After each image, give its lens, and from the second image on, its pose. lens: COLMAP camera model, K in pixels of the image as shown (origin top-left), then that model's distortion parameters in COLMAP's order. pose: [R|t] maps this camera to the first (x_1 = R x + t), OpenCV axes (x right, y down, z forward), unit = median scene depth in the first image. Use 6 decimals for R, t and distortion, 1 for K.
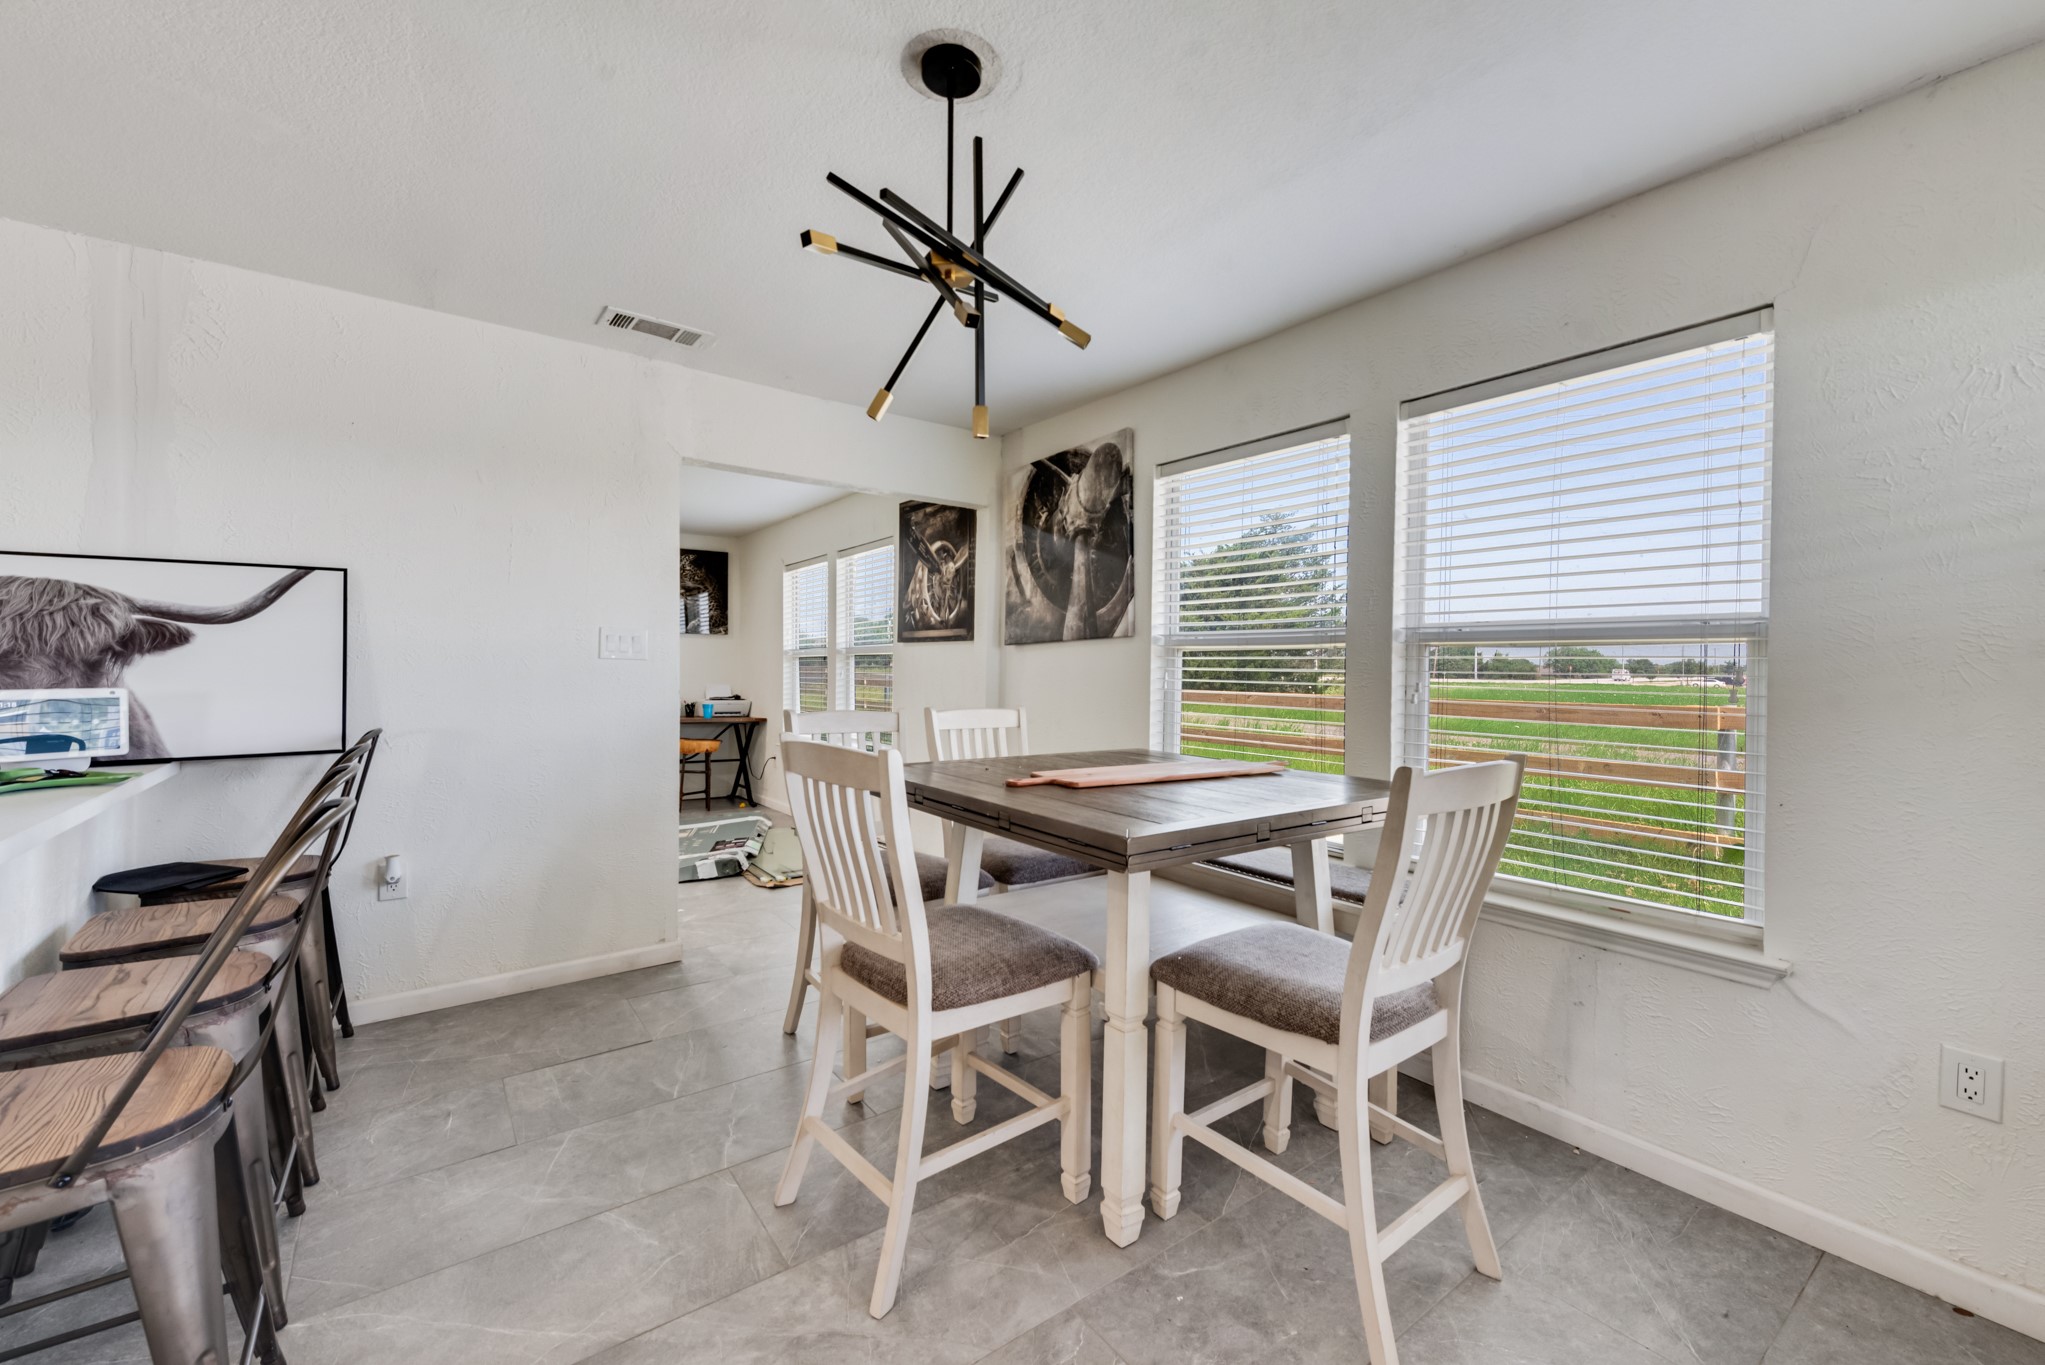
lens RADIAL K [[821.1, 0, 1027.8], [0, 821.1, 677.4], [0, 0, 1]] dist [0.015175, -0.007839]
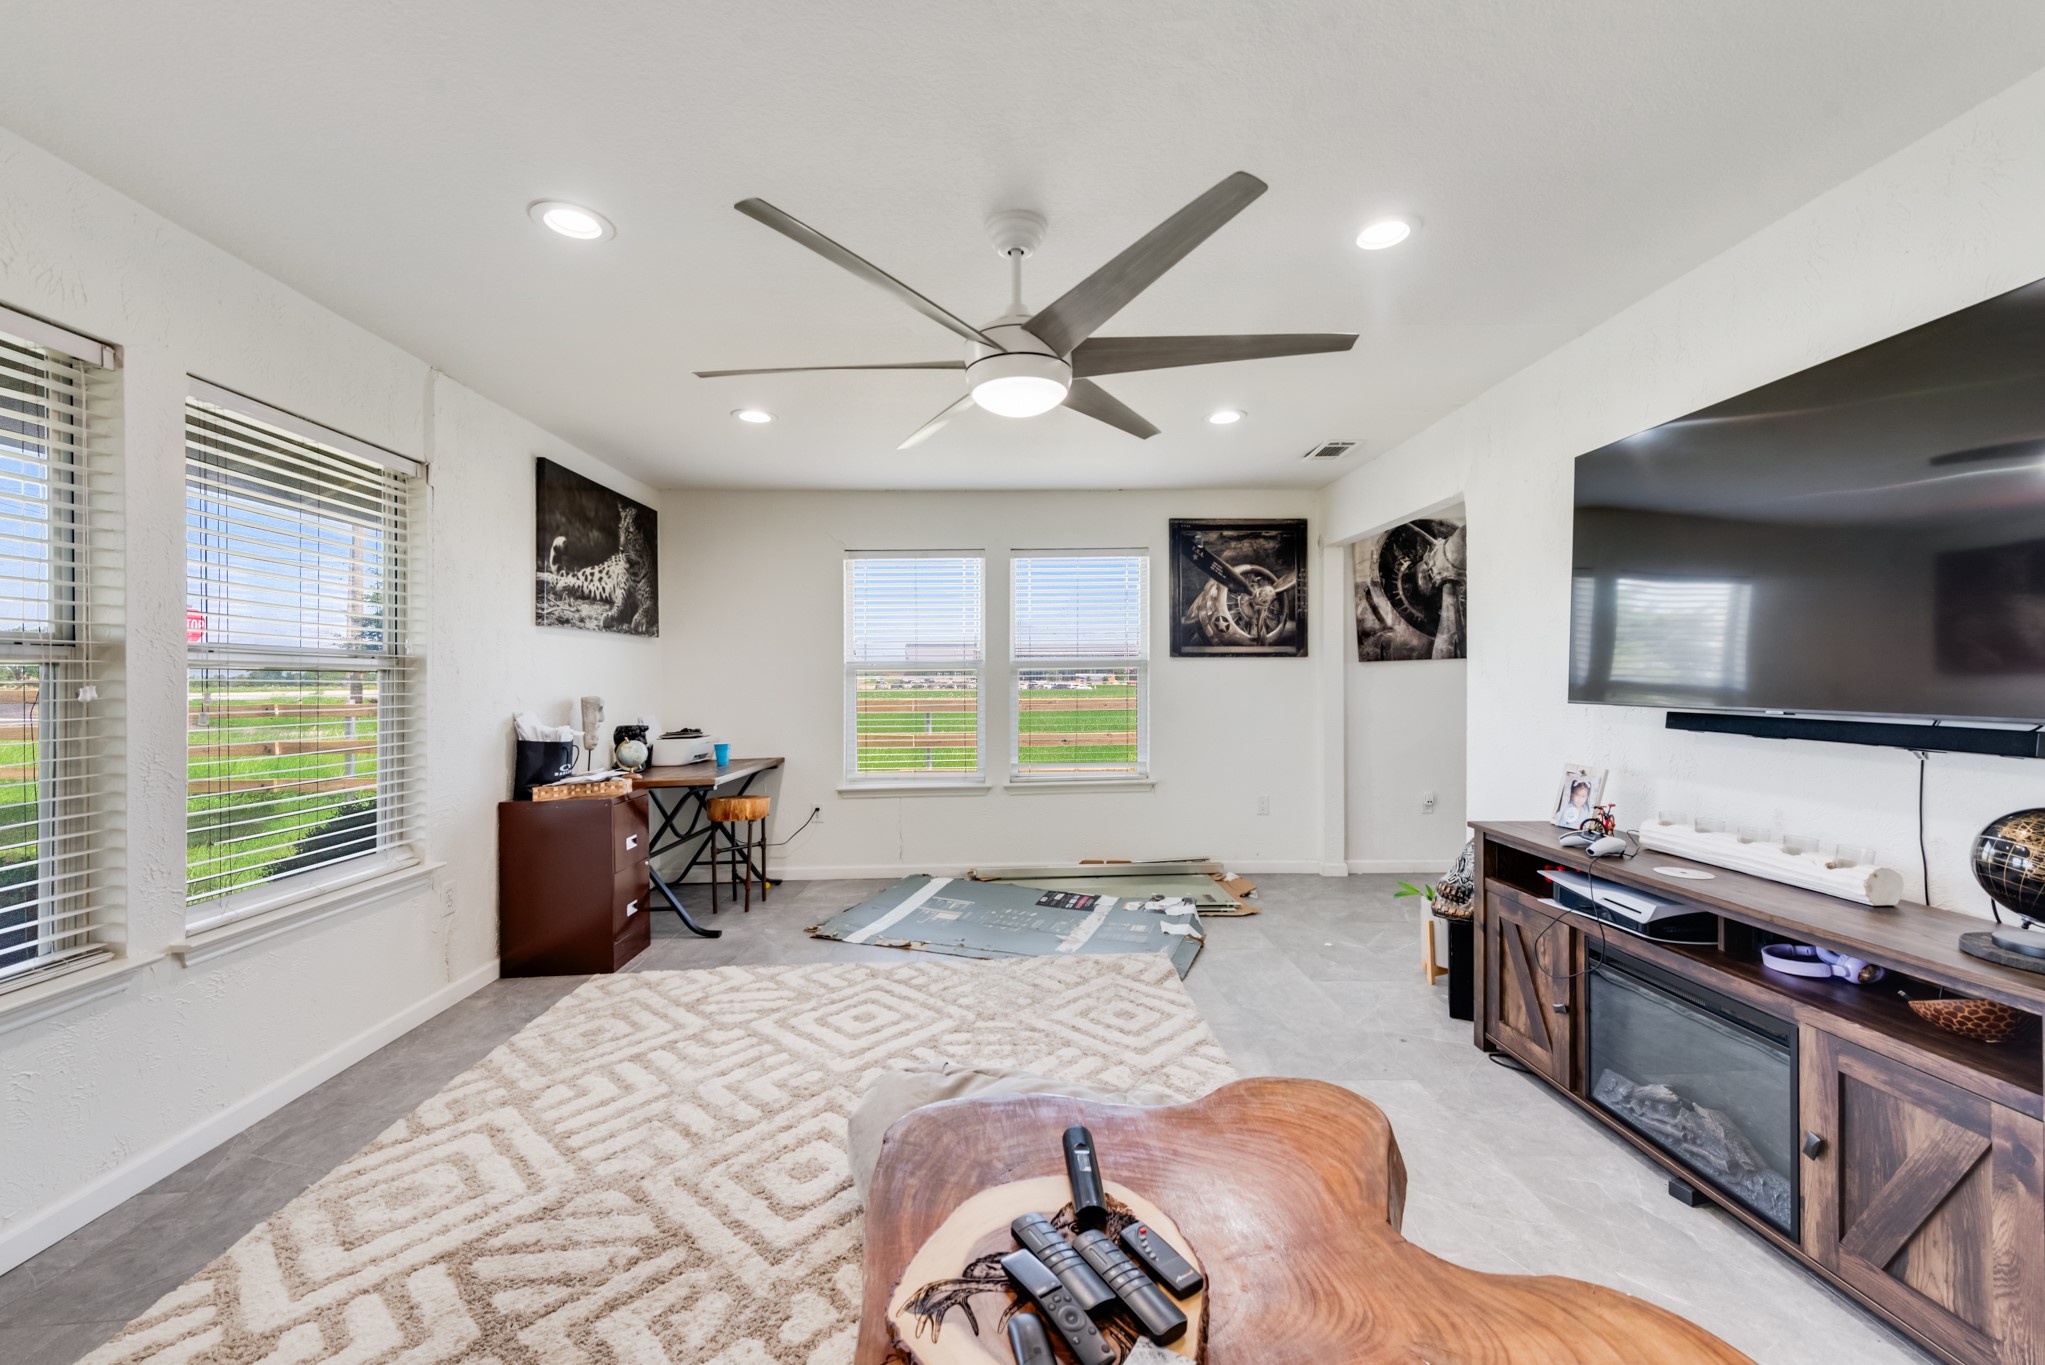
lens RADIAL K [[821.1, 0, 1027.8], [0, 821.1, 677.4], [0, 0, 1]] dist [0.015175, -0.007839]
pose [[0.559151, -0.009652, 0.829010, -1.226180], [0.023250, 0.999722, -0.004041, -0.020445], [-0.828740, 0.021534, 0.559219, 0.667043]]
